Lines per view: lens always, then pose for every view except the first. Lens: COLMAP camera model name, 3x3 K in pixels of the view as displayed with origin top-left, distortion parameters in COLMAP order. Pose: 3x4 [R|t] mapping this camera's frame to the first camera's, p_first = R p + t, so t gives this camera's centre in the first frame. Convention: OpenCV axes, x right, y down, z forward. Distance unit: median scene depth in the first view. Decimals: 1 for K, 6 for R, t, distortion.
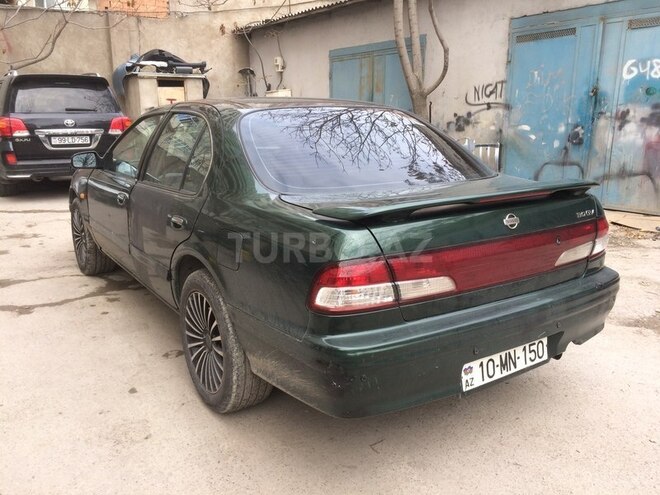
lens RADIAL K [[579.7, 0, 330.0], [0, 579.7, 247.5], [0, 0, 1]] dist [0.092355, -0.135177]
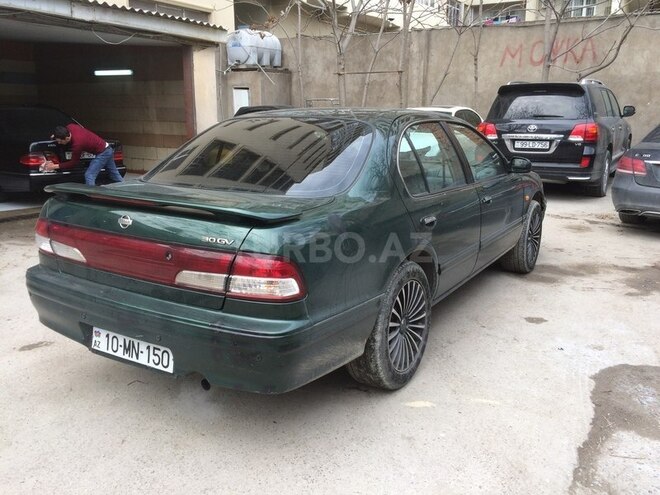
lens RADIAL K [[579.7, 0, 330.0], [0, 579.7, 247.5], [0, 0, 1]] dist [0.092355, -0.135177]
pose [[0.383446, 0.208387, -0.899746, 0.312580], [-0.213486, 0.967827, 0.133174, -0.048546], [0.898550, 0.141018, 0.415597, 0.189129]]
